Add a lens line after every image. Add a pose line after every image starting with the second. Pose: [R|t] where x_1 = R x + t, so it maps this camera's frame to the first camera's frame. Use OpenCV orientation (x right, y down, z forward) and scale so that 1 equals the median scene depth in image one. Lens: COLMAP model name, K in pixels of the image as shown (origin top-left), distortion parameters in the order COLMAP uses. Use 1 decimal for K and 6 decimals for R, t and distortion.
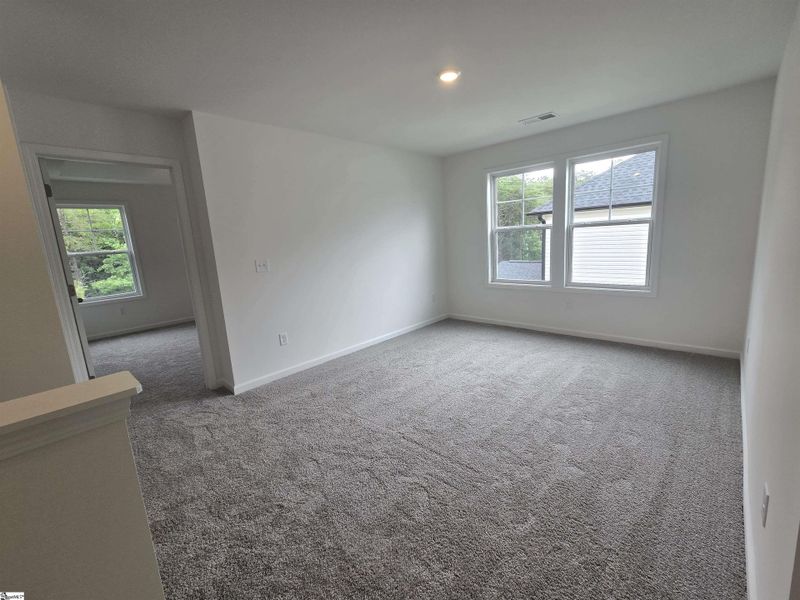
lens RADIAL K [[329.3, 0, 408.2], [0, 329.3, 299.4], [0, 0, 1]] dist [0.000550, -0.000183]
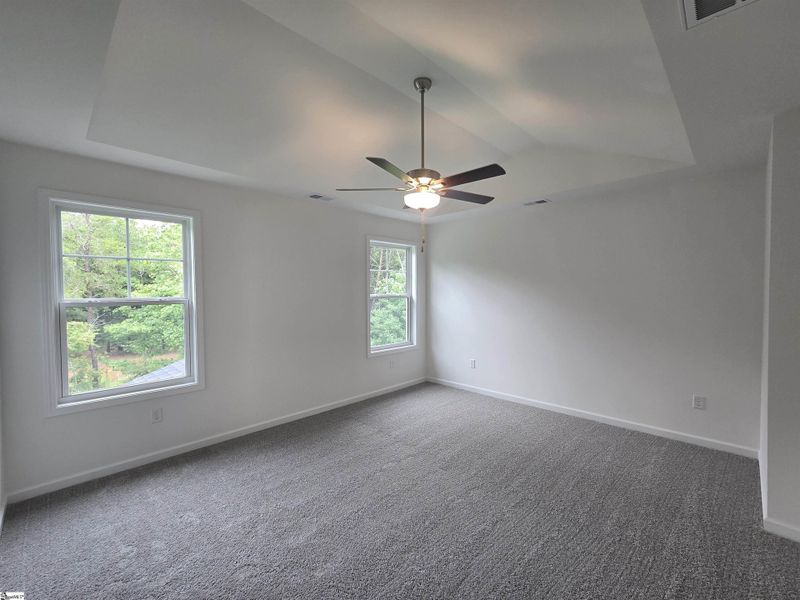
lens RADIAL K [[329.3, 0, 408.2], [0, 329.3, 299.4], [0, 0, 1]] dist [0.000550, -0.000183]
pose [[0.998646, 0.046049, -0.024198, -0.137552], [-0.049252, 0.986700, -0.154911, -0.024655], [0.016743, 0.155893, 0.987632, 0.138875]]
